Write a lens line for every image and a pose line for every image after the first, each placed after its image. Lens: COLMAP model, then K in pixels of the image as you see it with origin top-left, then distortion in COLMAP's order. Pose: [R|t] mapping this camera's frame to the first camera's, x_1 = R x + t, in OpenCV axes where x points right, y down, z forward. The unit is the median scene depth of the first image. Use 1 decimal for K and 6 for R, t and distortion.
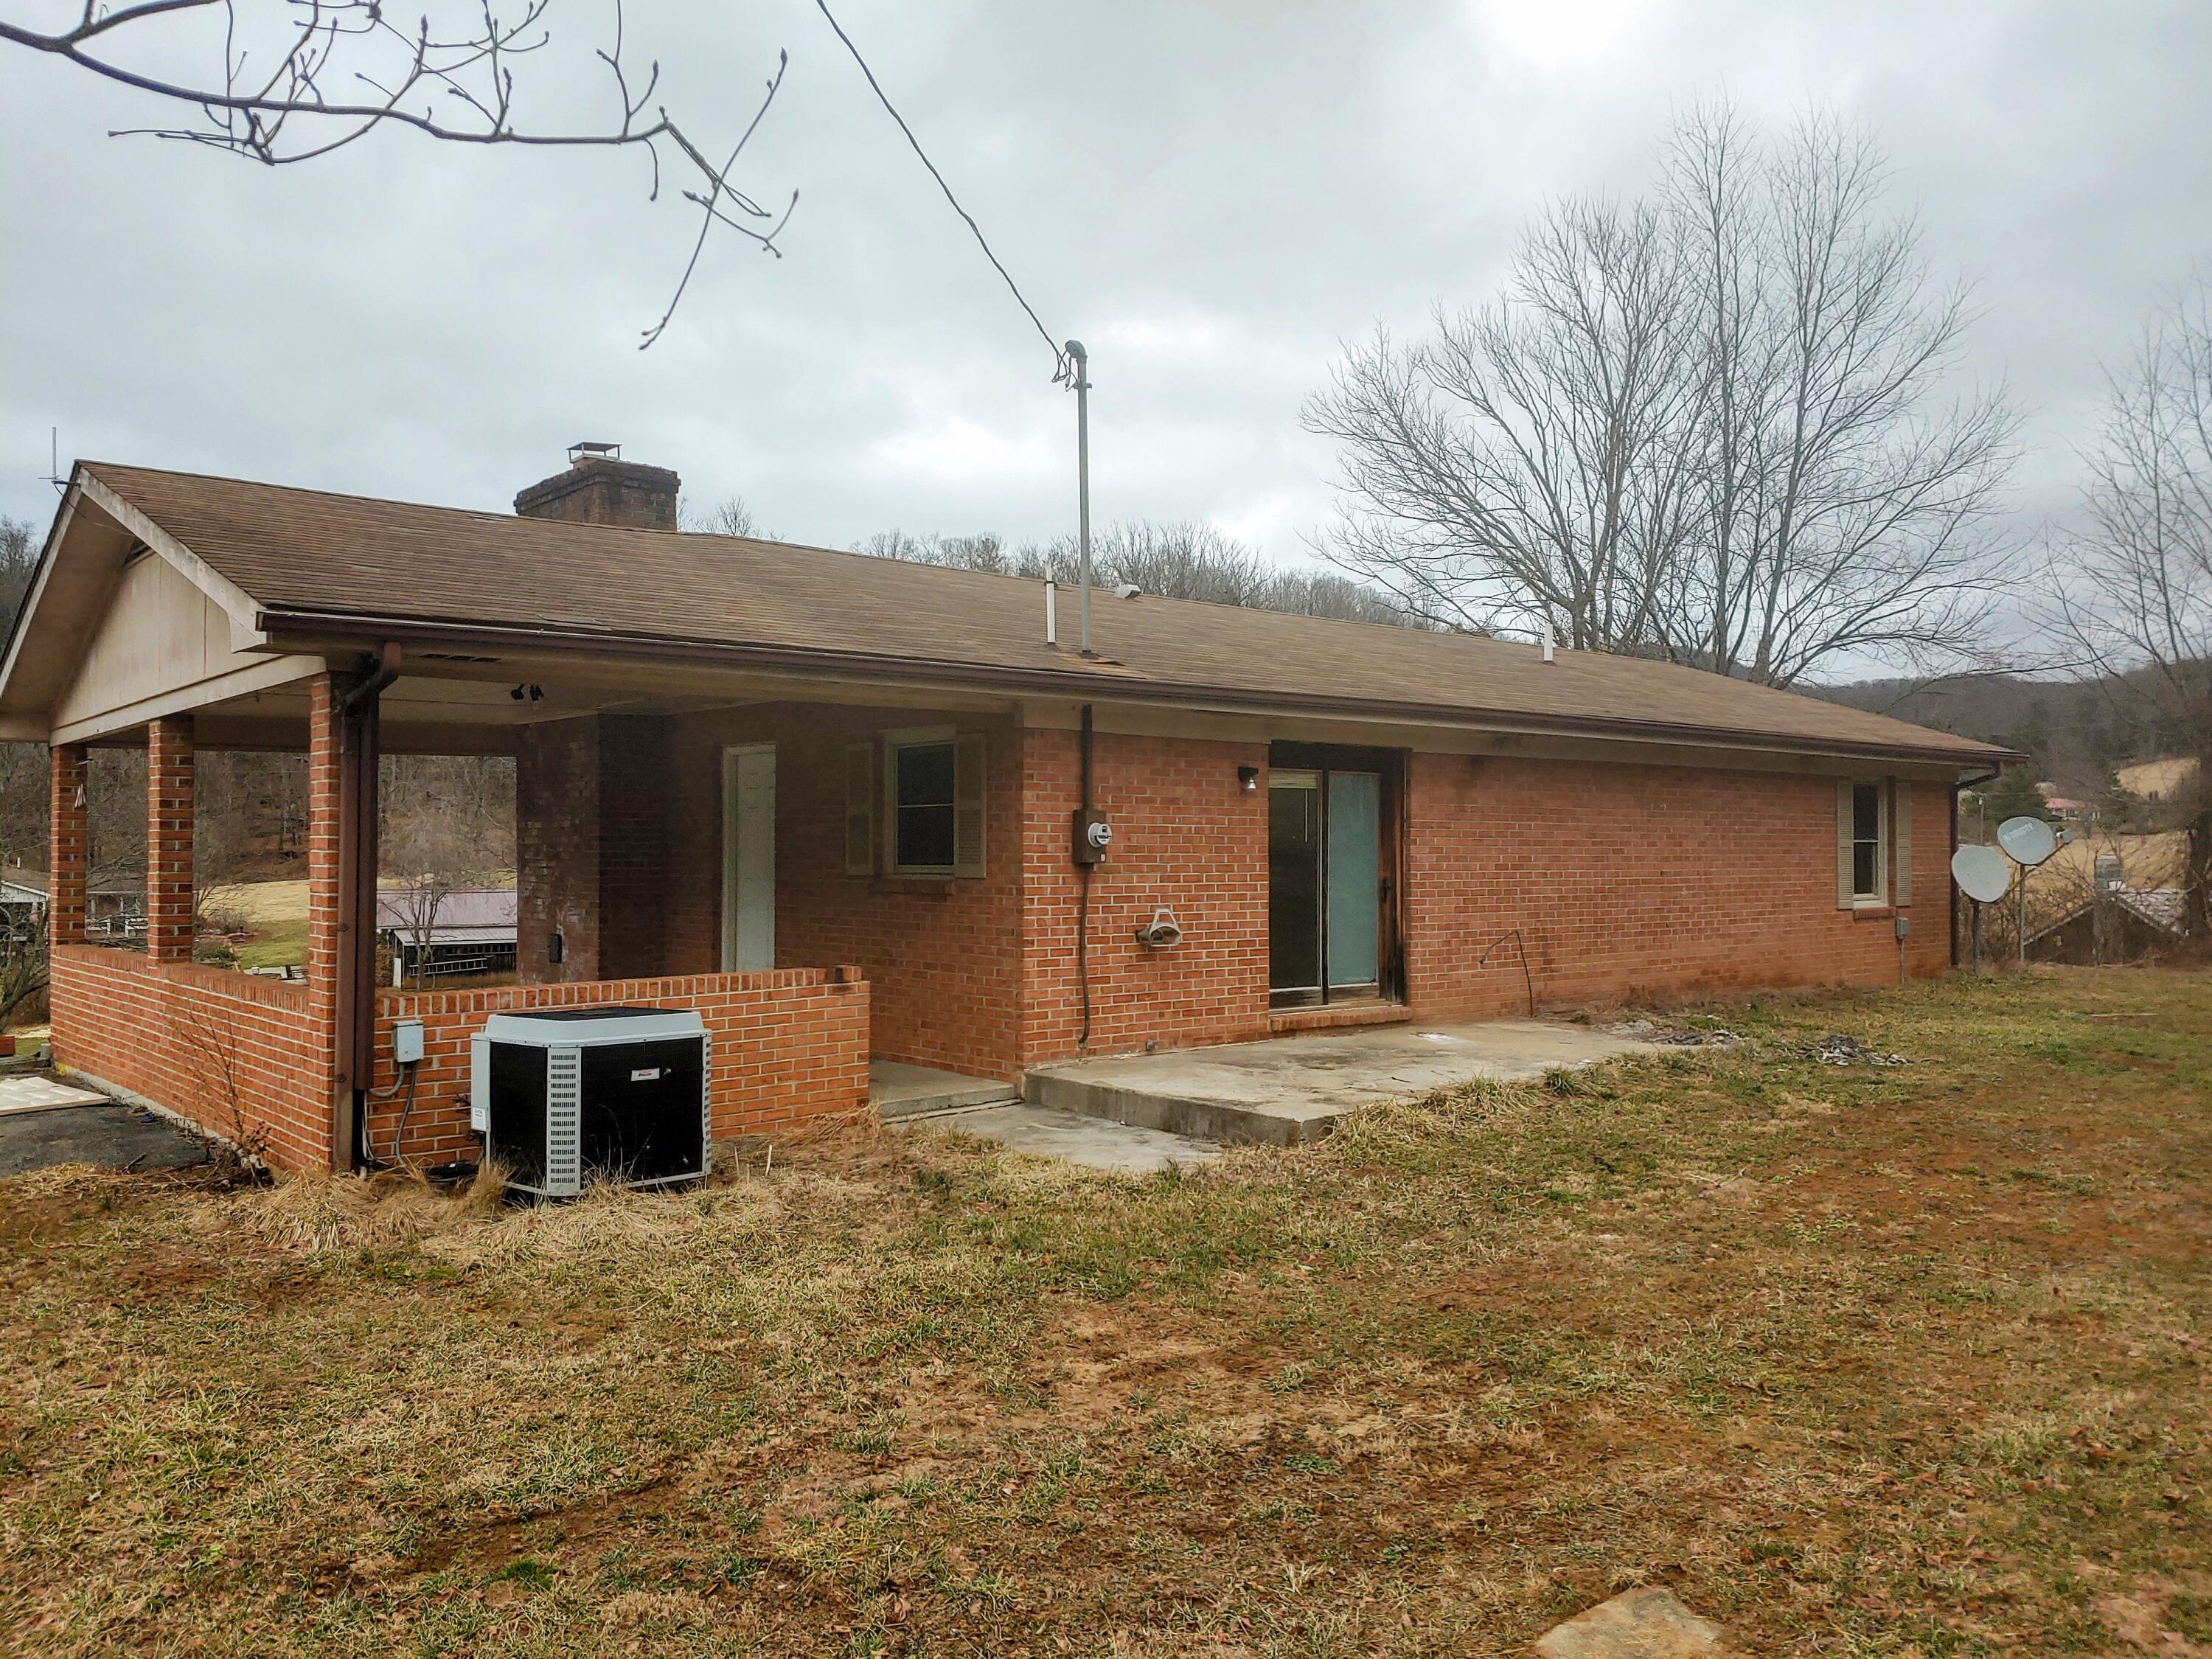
lens RADIAL K [[1714.7, 0, 1106.0], [0, 1714.7, 829.5], [0, 0, 1]] dist [0.007196, 0.000589]
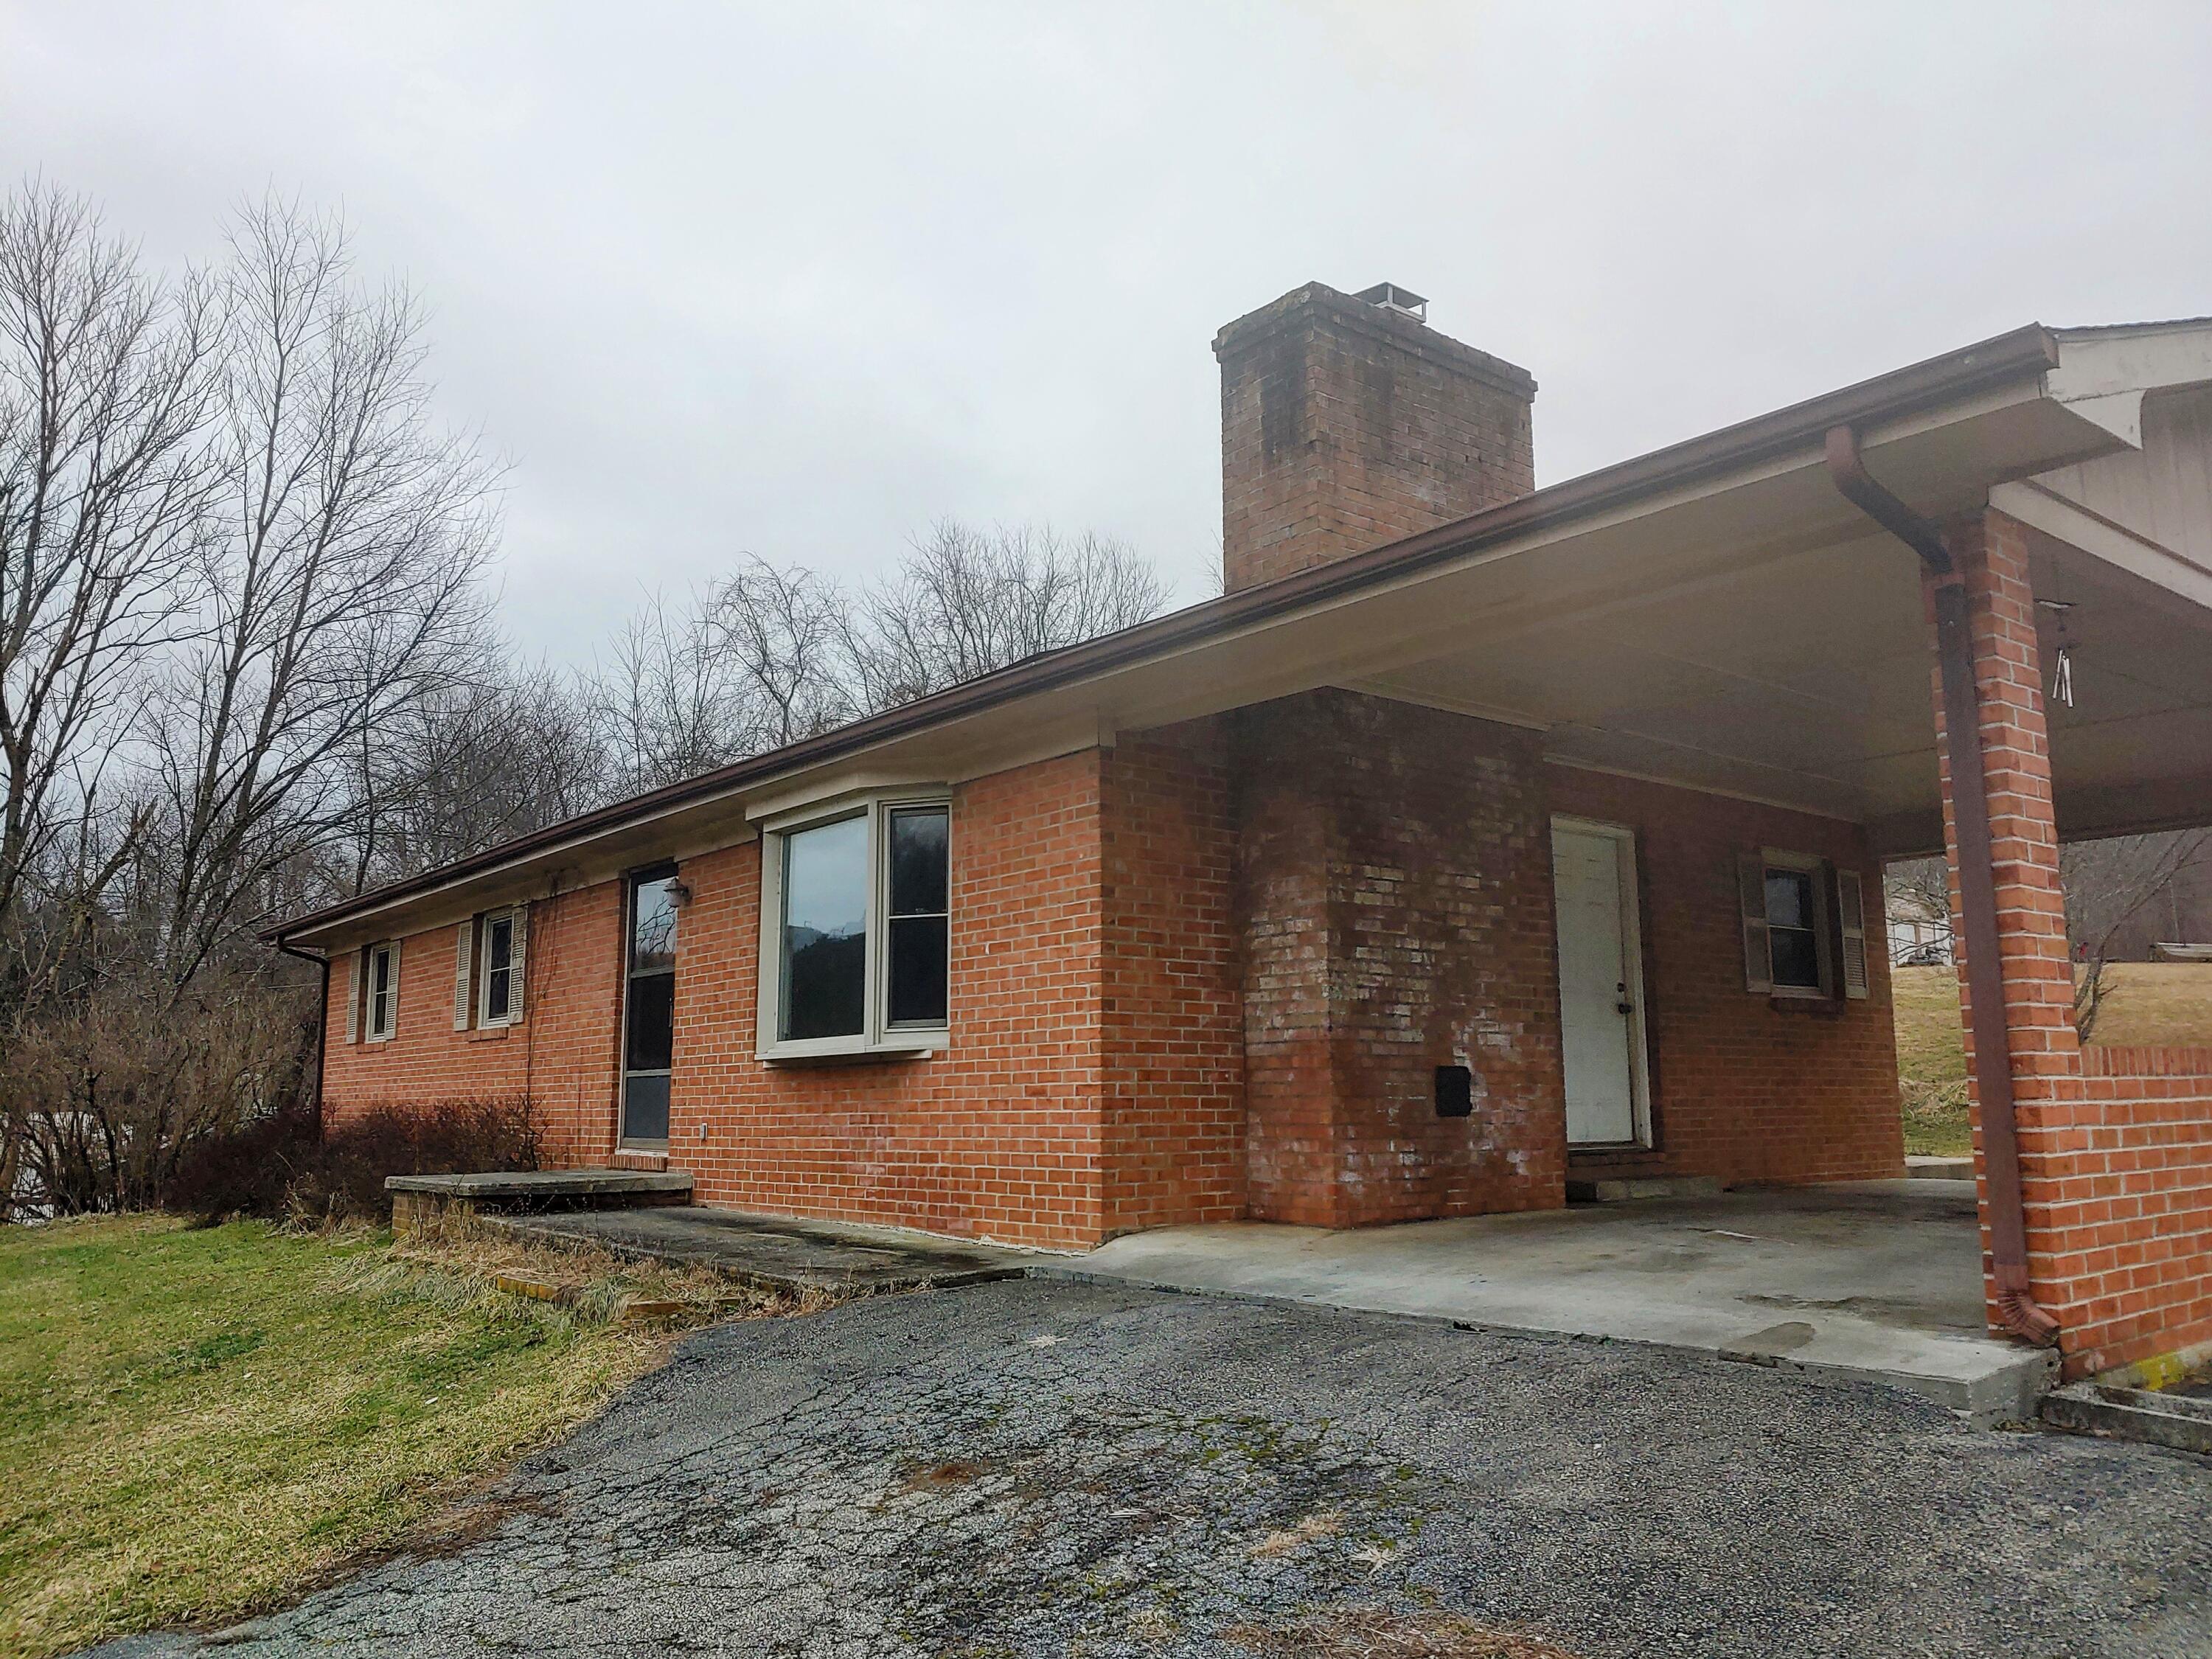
lens RADIAL K [[1714.7, 0, 1106.0], [0, 1714.7, 829.5], [0, 0, 1]] dist [0.007196, 0.000589]
pose [[0.032503, 0.155938, 0.987232, -0.980071], [-0.007039, 0.987765, -0.155790, 0.078336], [-0.999447, -0.001885, 0.033203, 1.174193]]
